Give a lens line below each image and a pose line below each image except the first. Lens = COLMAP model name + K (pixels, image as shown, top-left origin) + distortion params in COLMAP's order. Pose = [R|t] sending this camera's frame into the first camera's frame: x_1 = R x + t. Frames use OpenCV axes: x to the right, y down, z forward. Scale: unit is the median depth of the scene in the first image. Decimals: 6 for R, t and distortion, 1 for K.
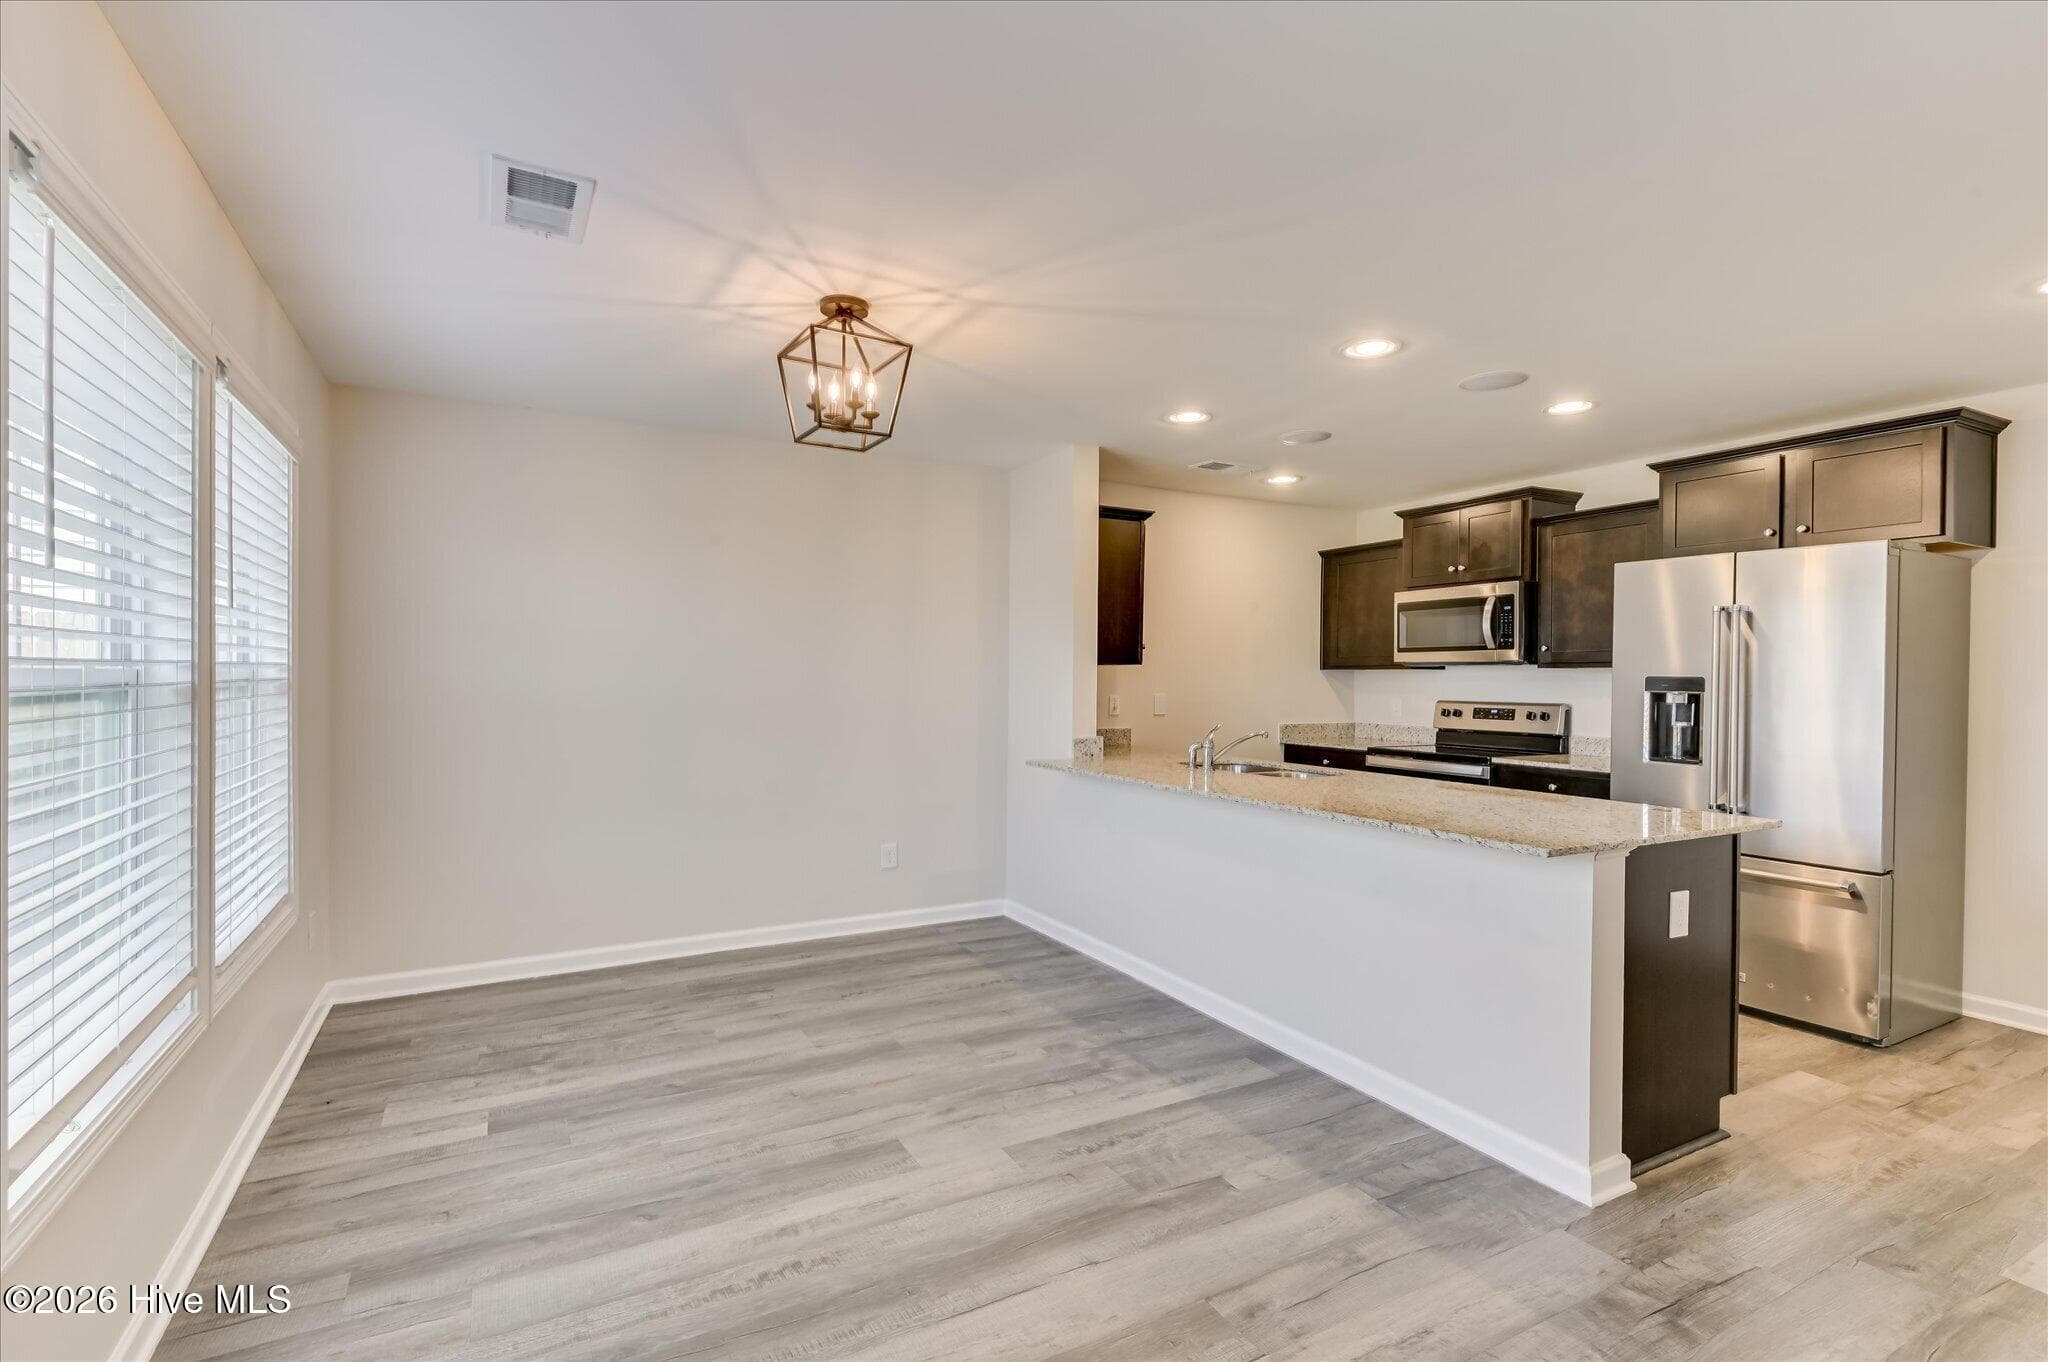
lens RADIAL K [[925.6, 0, 971.8], [0, 925.6, 681.8], [0, 0, 1]] dist [0.019966, -0.009873]
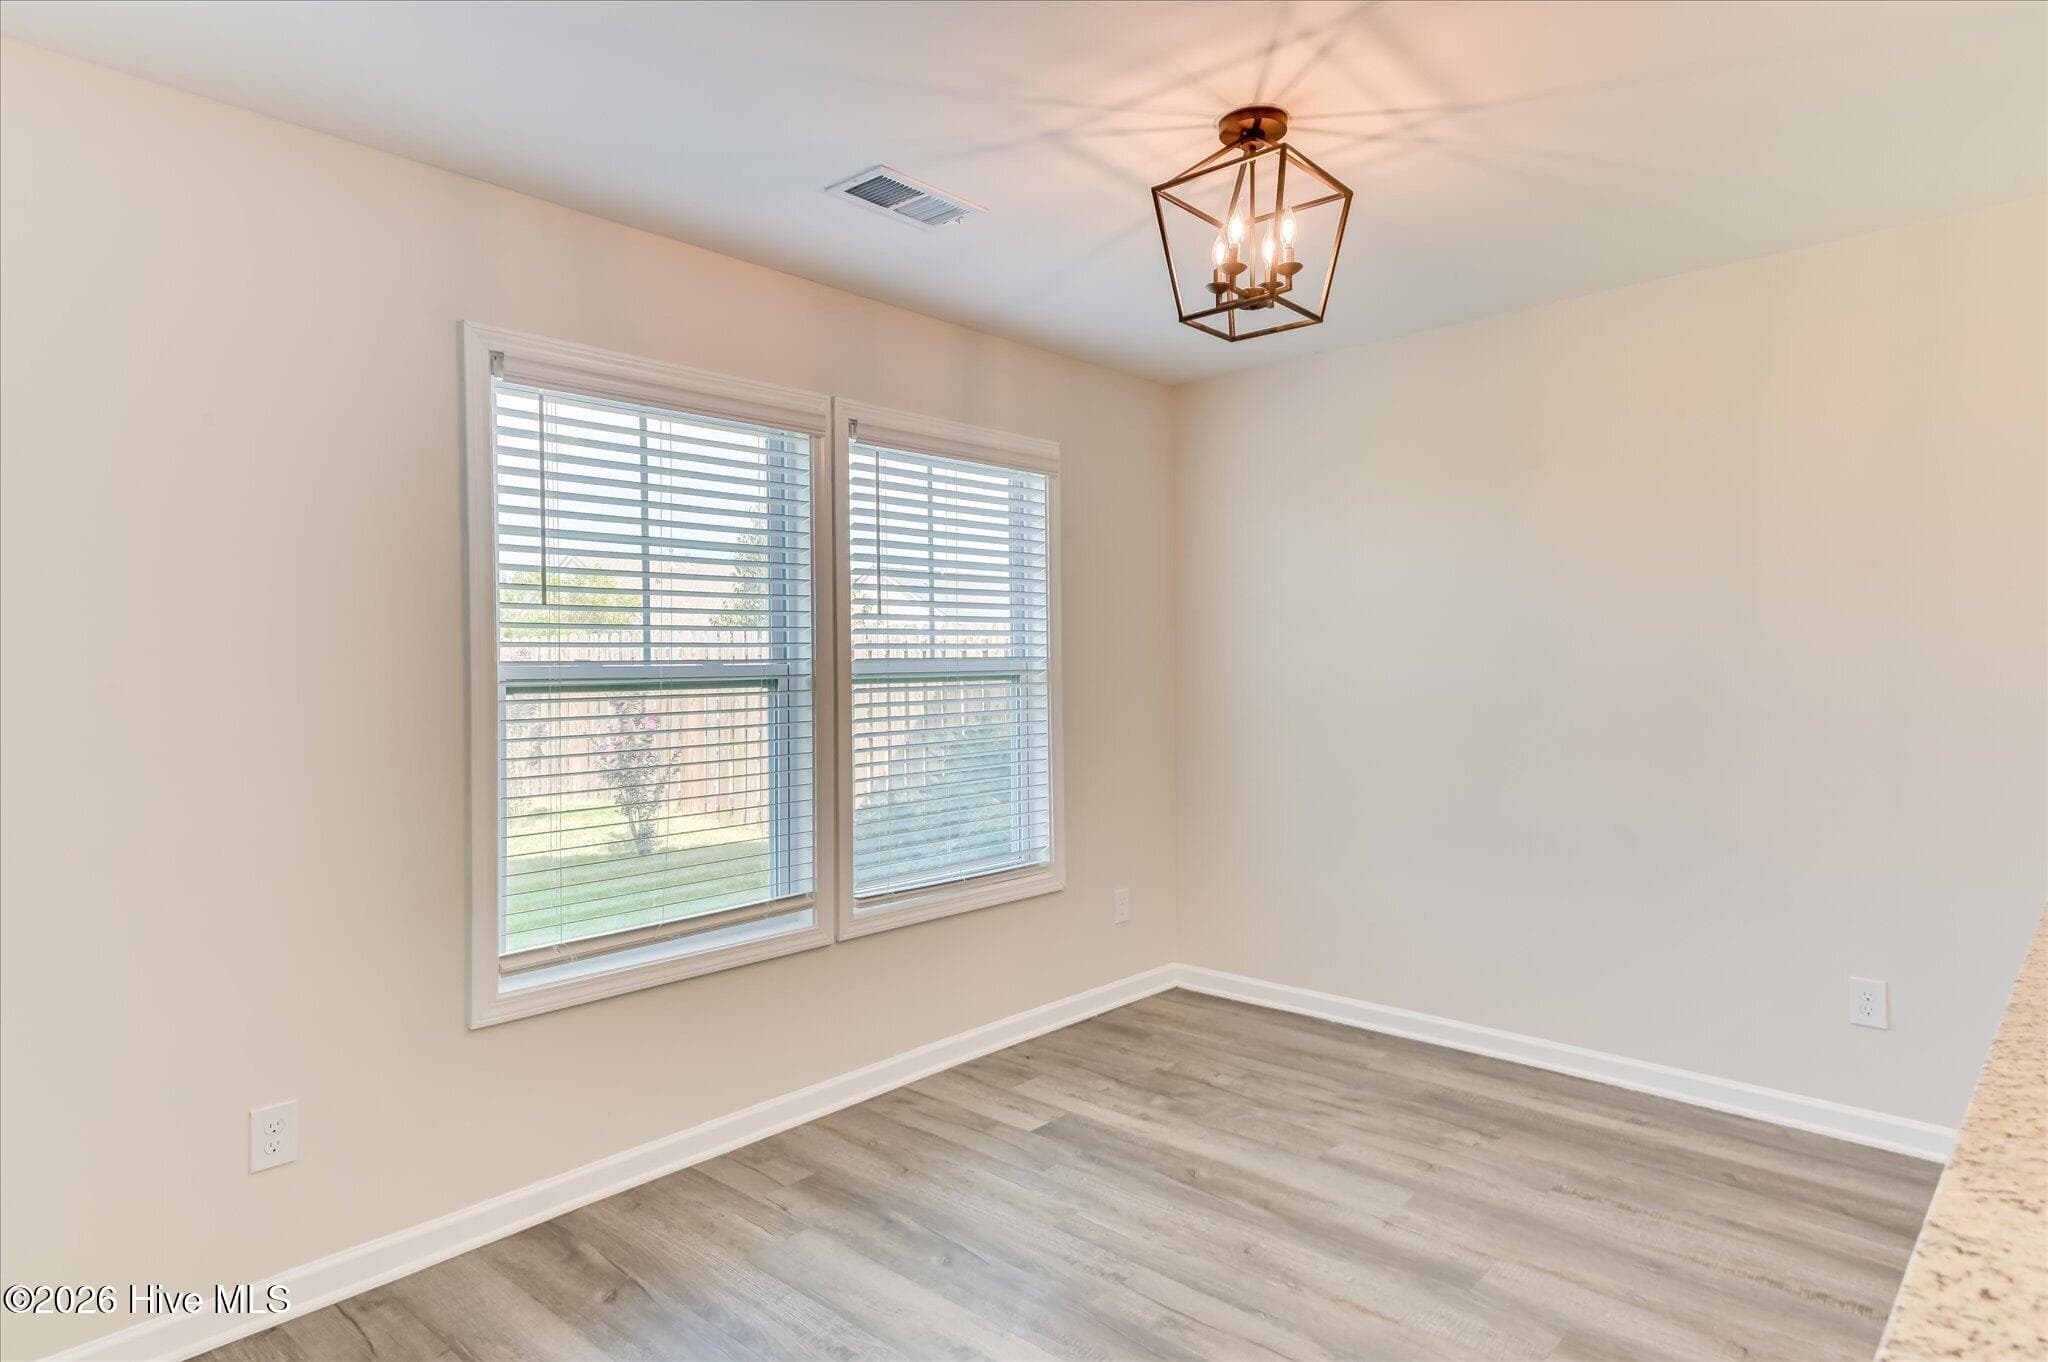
lens RADIAL K [[1155.2, 0, 1046.6], [0, 1155.2, 666.8], [0, 0, 1]] dist [0.056298, -0.008095]
pose [[0.359987, -0.006197, -0.932937, 0.546890], [0.006681, 0.999969, -0.004064, -0.001572], [0.932933, -0.004770, 0.360017, 0.488689]]
